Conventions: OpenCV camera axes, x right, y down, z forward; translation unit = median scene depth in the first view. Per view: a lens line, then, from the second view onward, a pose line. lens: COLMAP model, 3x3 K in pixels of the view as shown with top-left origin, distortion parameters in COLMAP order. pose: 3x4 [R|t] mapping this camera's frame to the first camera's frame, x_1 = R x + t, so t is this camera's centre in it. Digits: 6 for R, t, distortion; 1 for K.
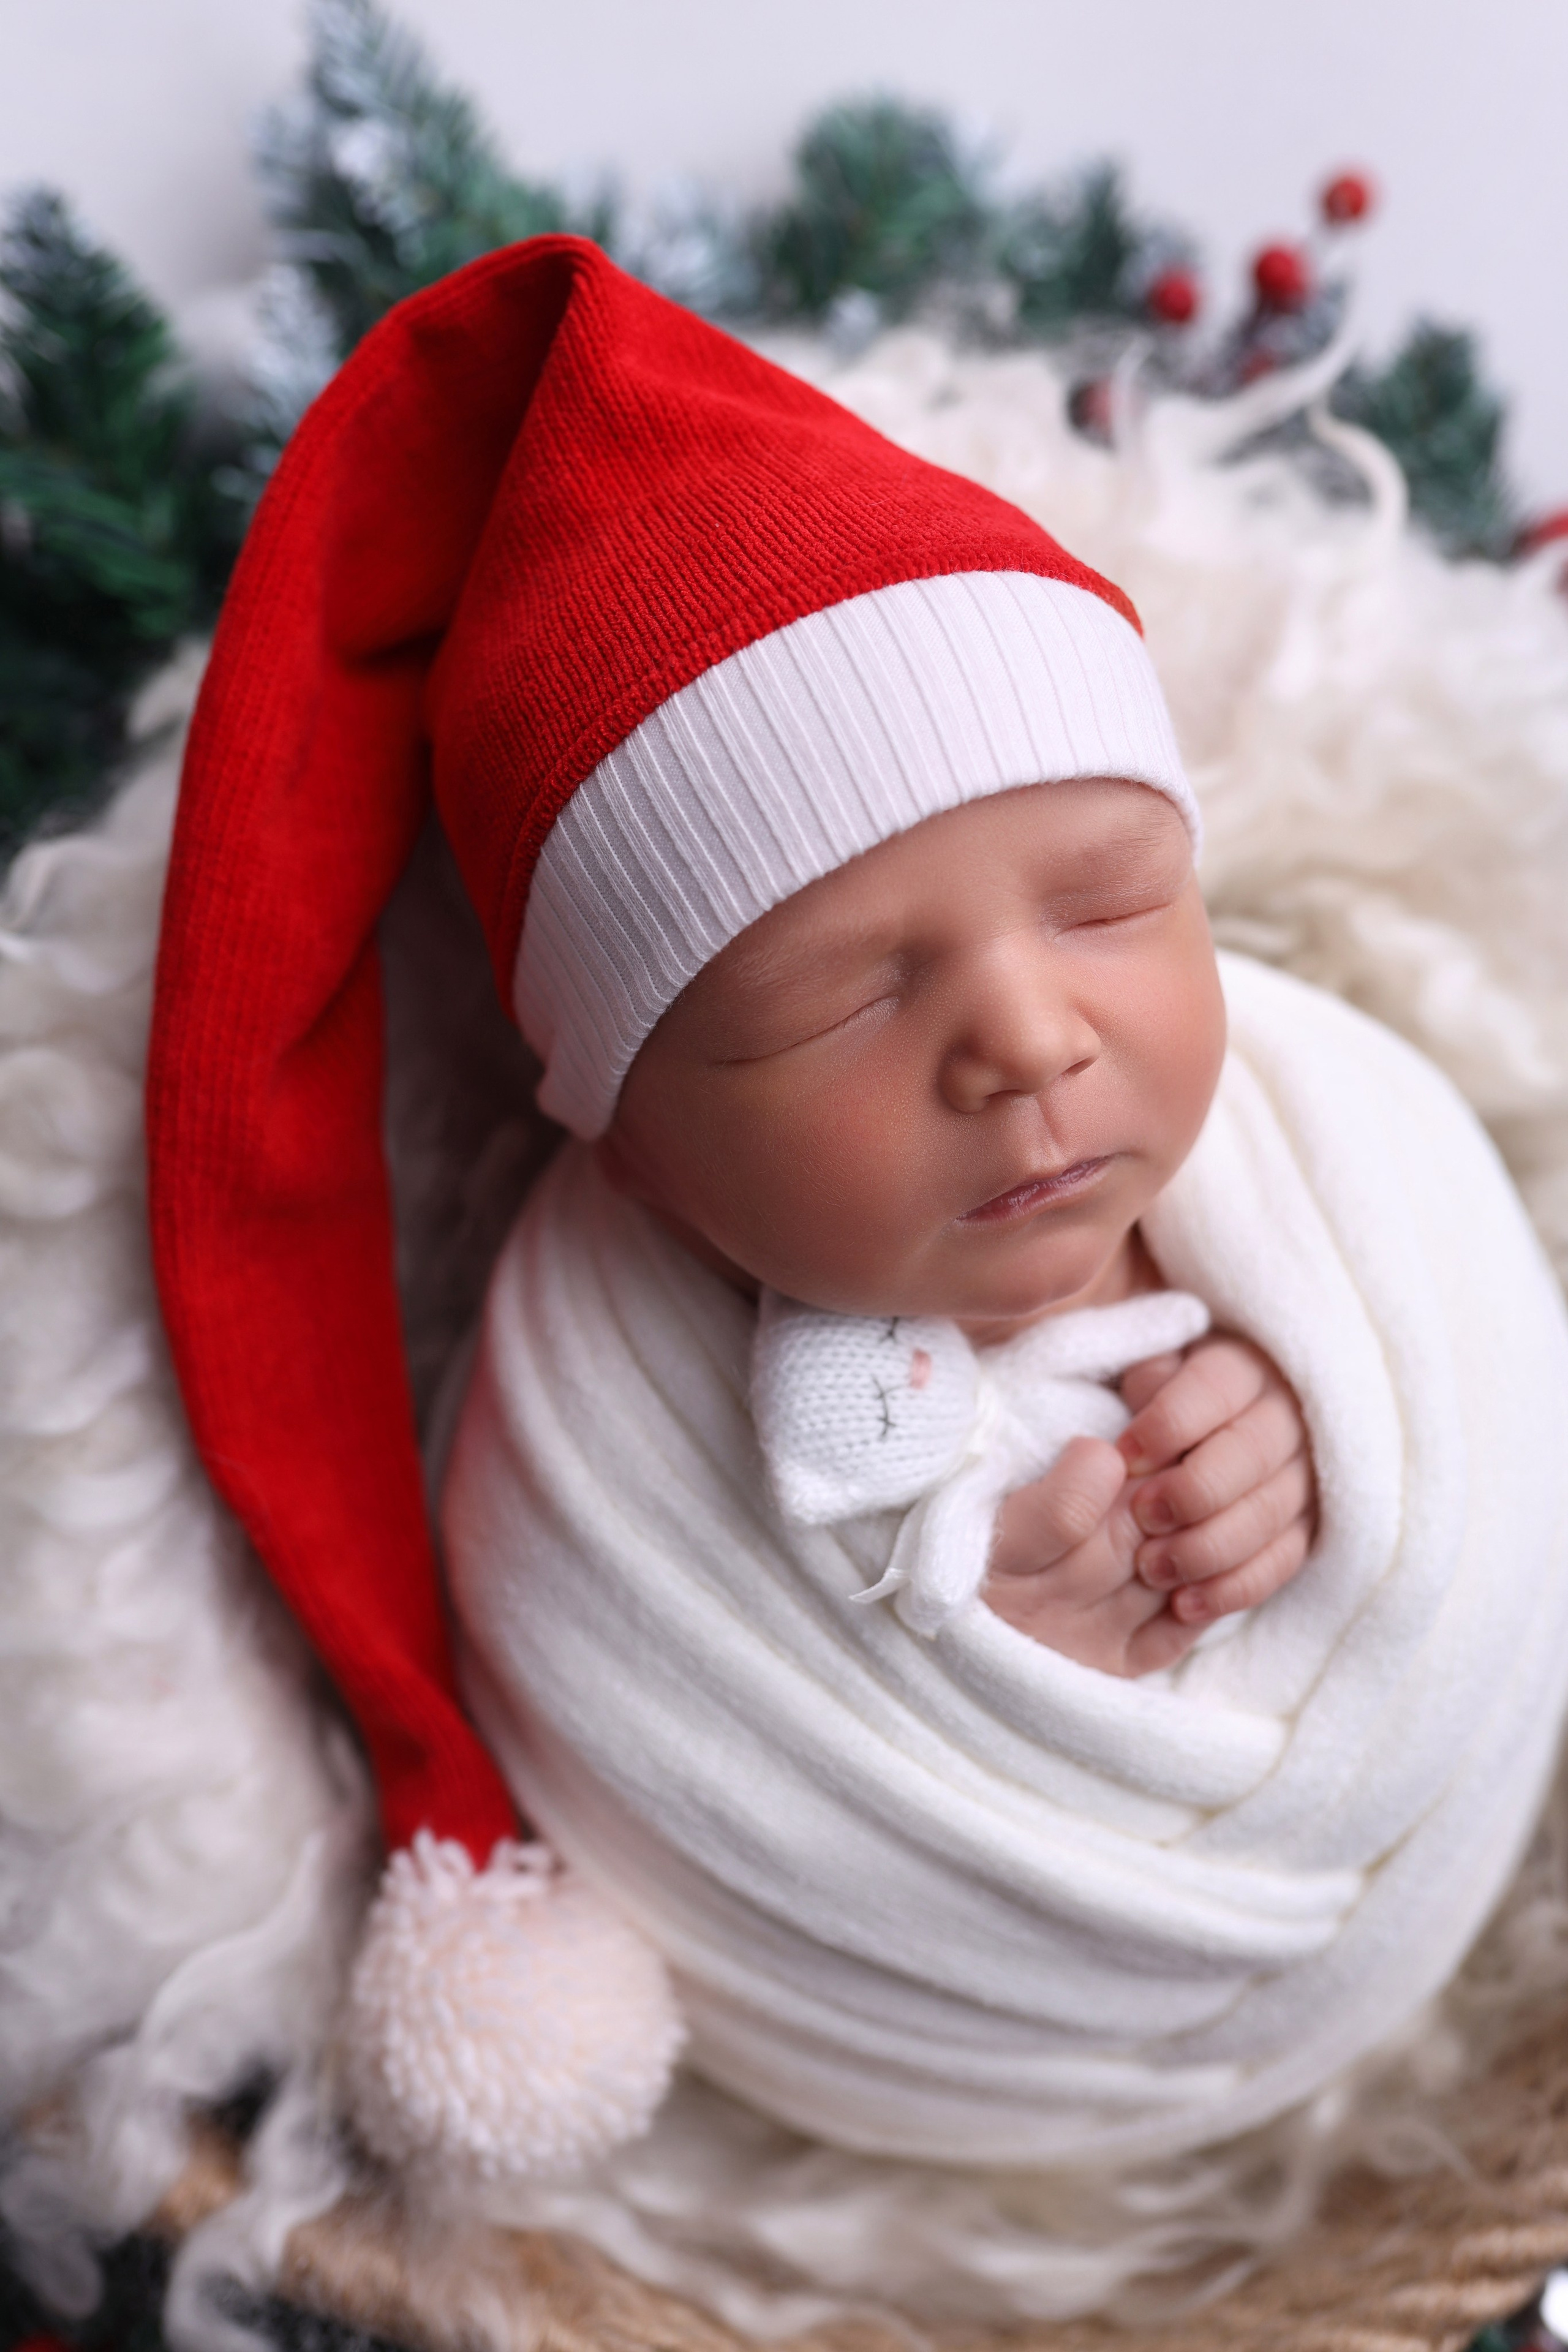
lens RADIAL K [[2421.4, 0, 784.0], [0, 2421.4, 1176.0], [0, 0, 1]] dist [0.005636, 0.010247]
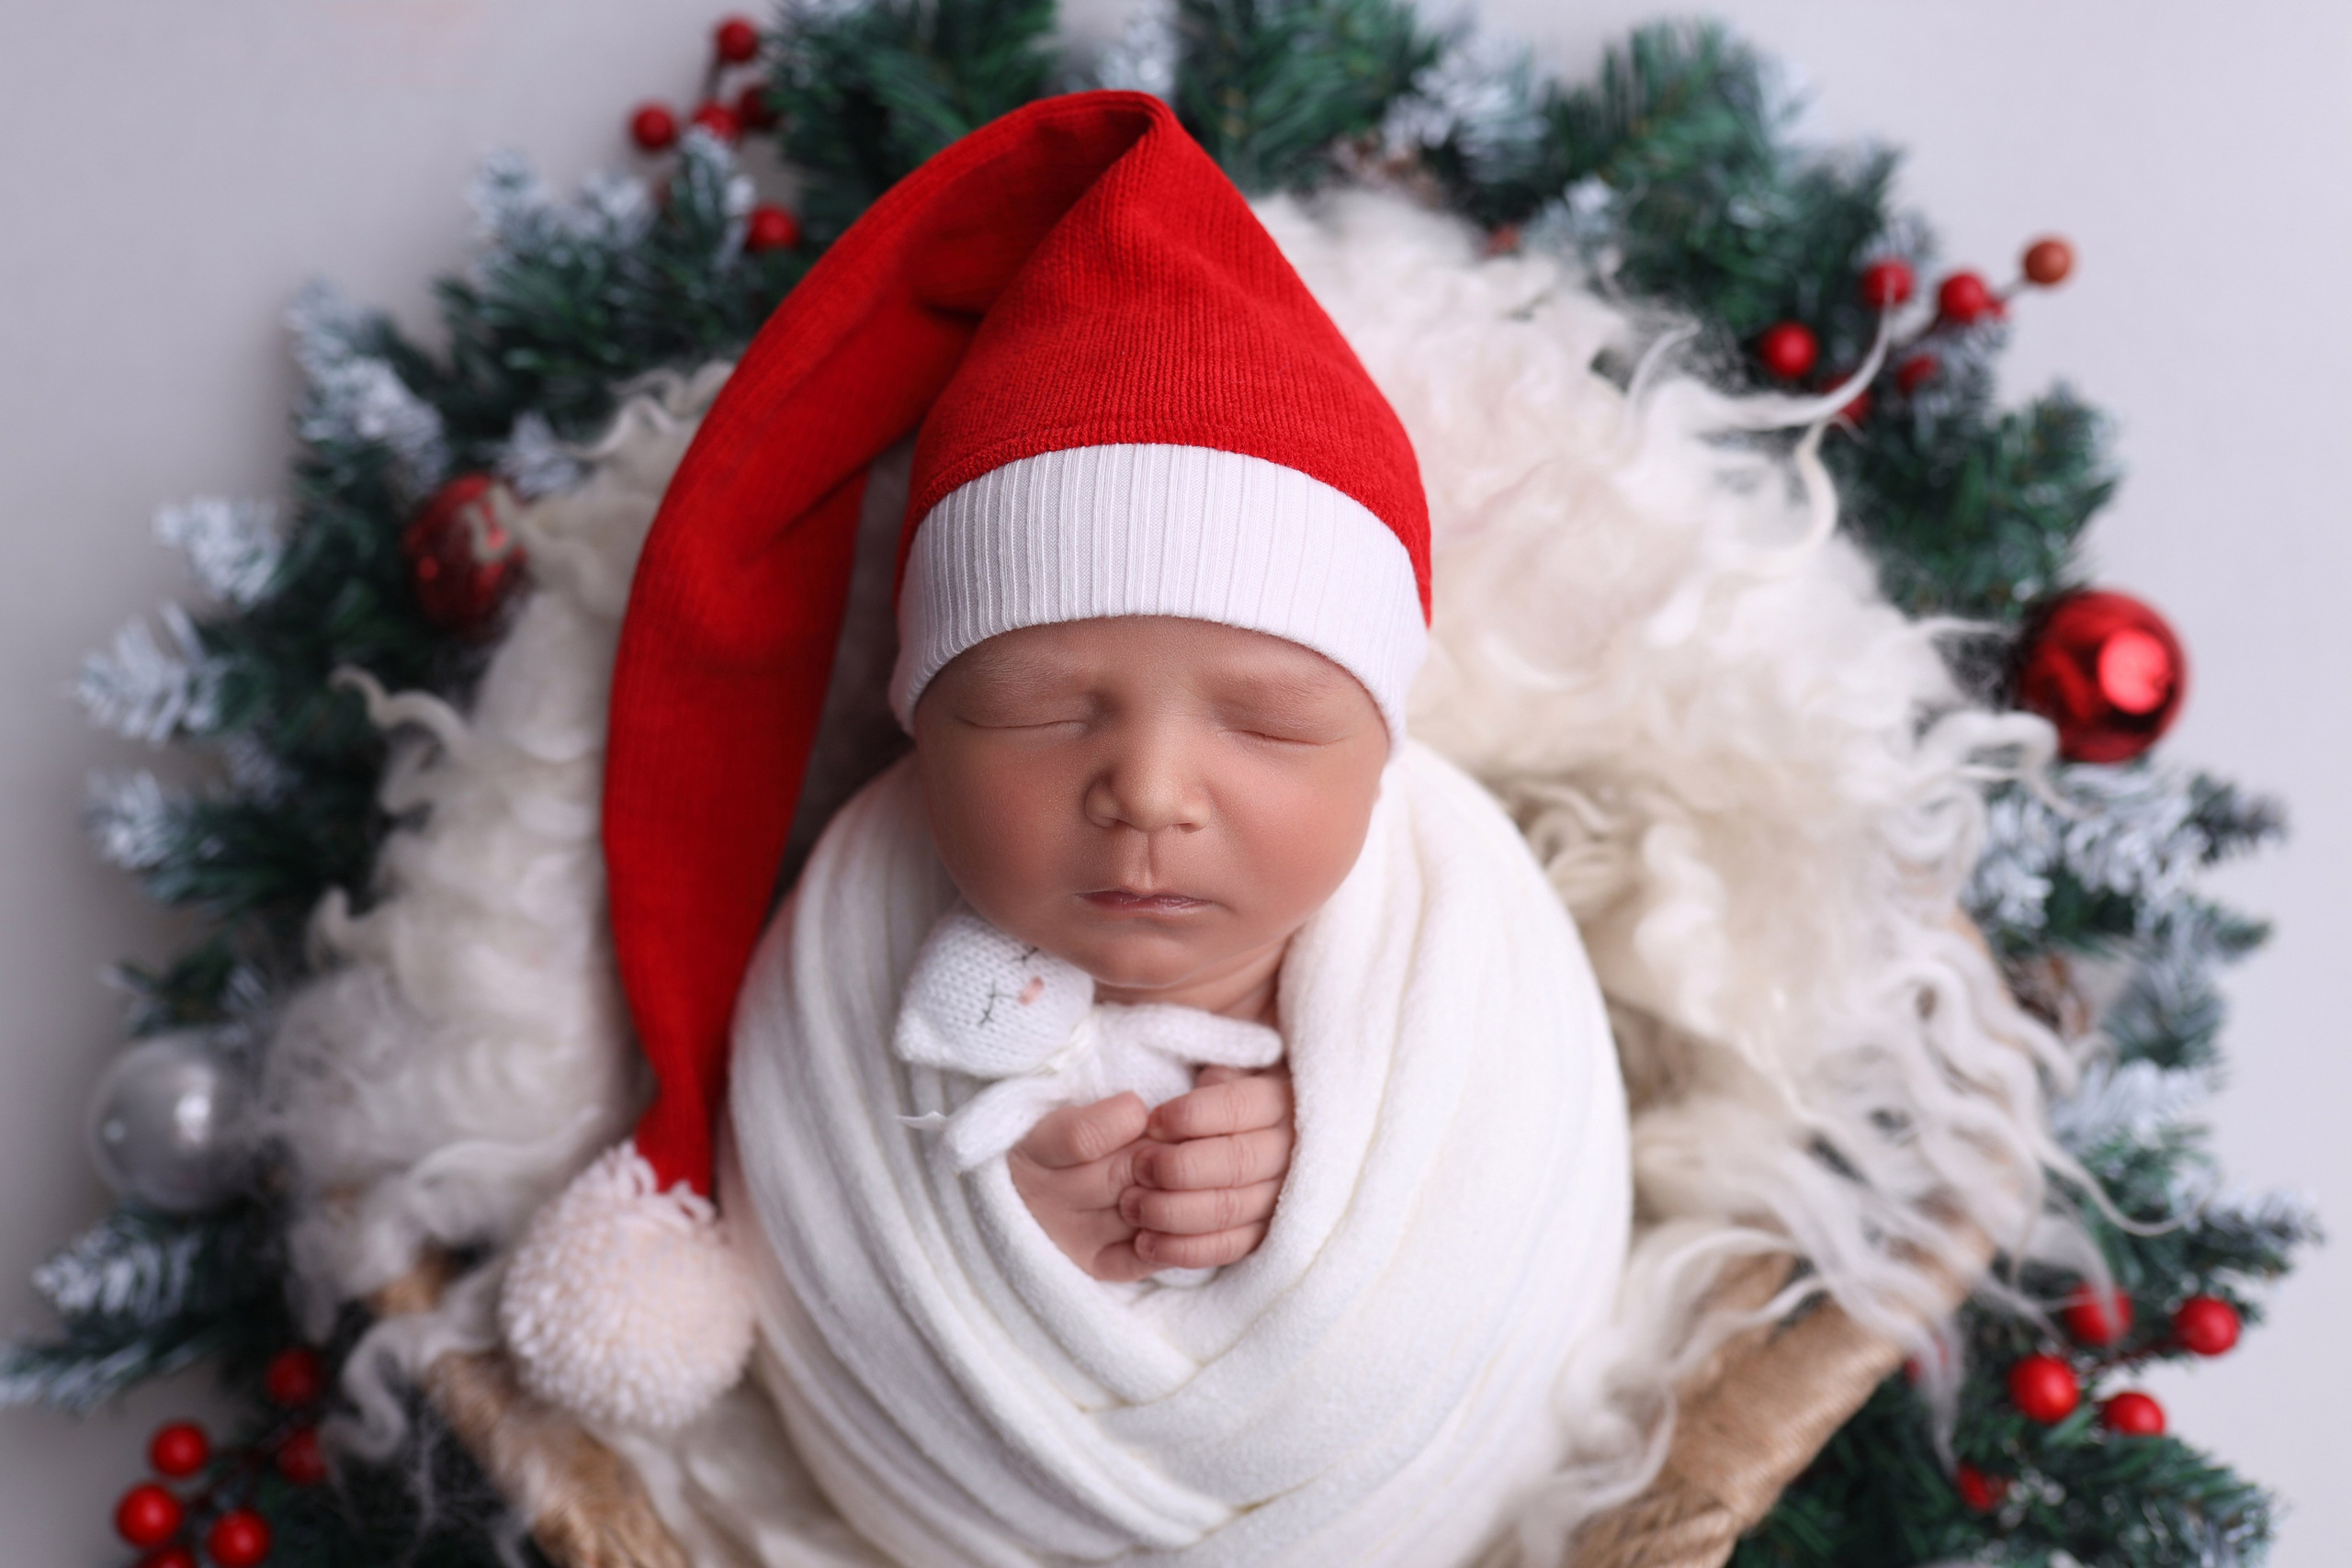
lens RADIAL K [[2421.1, 0, 1176.0], [0, 2421.1, 784.0], [0, 0, 1]] dist [0.005636, 0.010247]
pose [[0.877558, 0.407185, -0.253167, 0.414820], [-0.401849, 0.912636, 0.074917, -0.155323], [0.261554, 0.035991, 0.964518, -0.266032]]
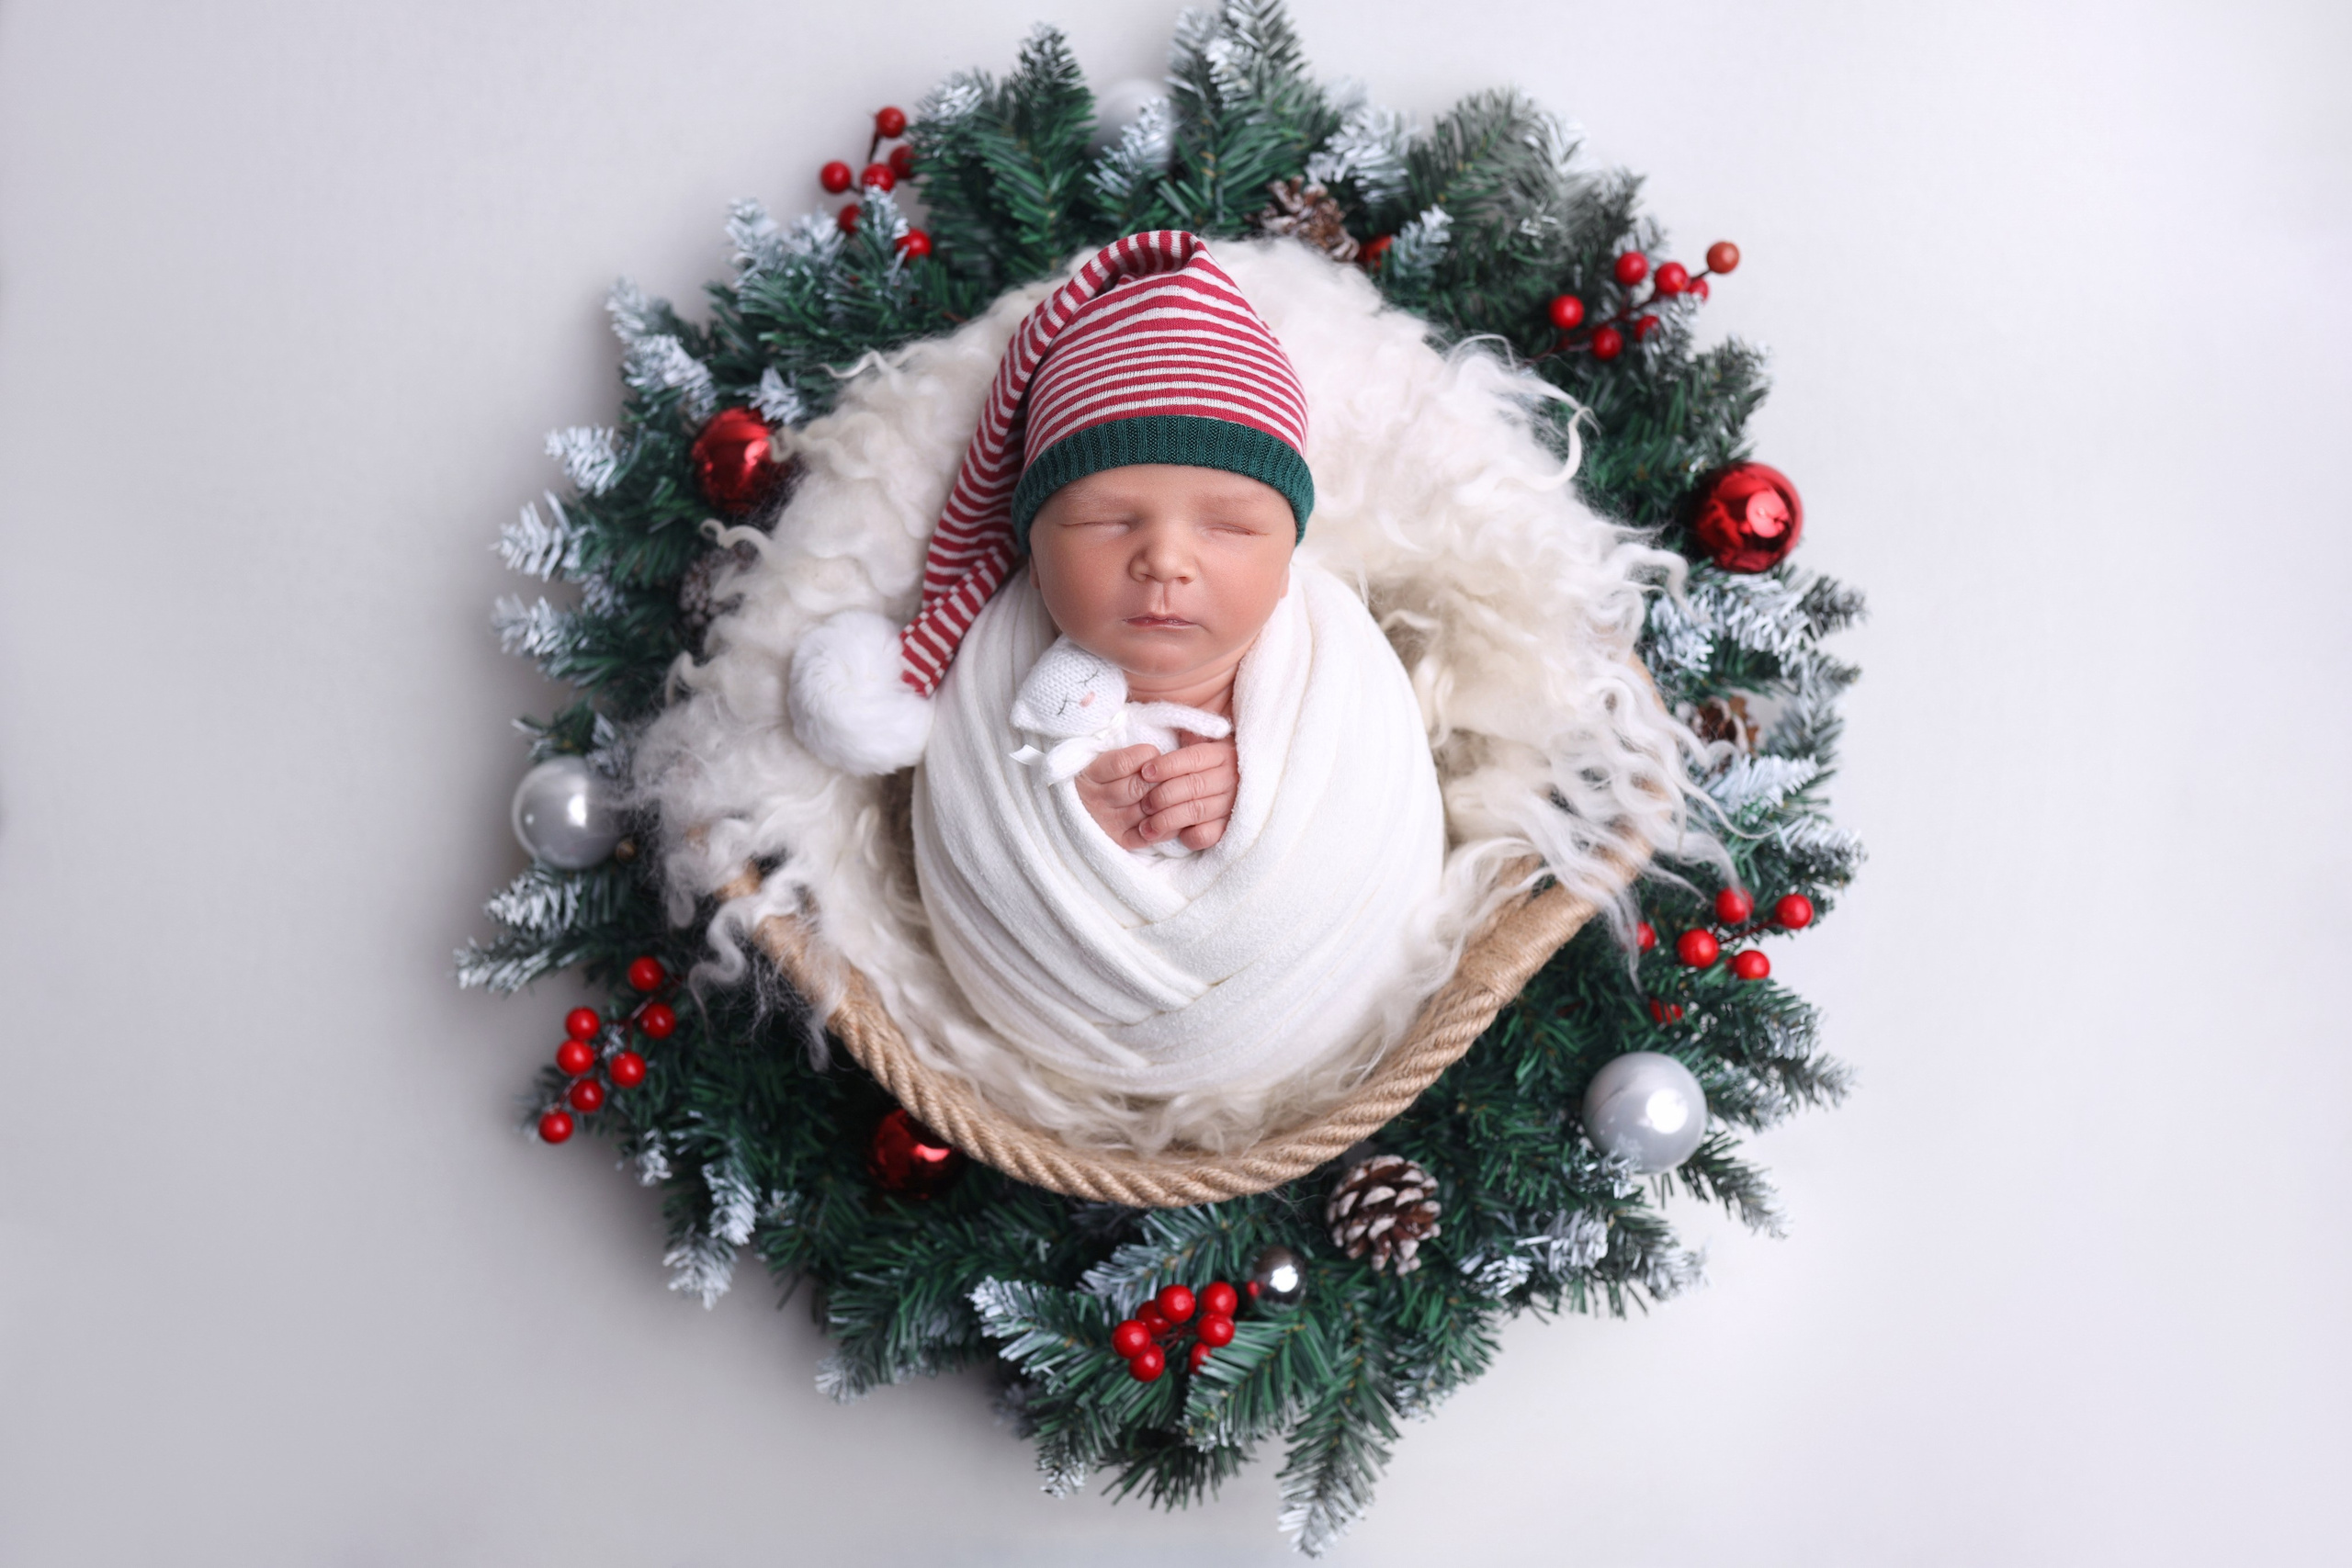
lens RADIAL K [[2421.1, 0, 1176.0], [0, 2421.1, 784.0], [0, 0, 1]] dist [0.005636, 0.010247]
pose [[0.879623, 0.405822, -0.248138, 0.767882], [-0.386269, 0.913839, 0.125274, -0.174607], [0.277597, -0.014346, 0.960590, -1.313420]]
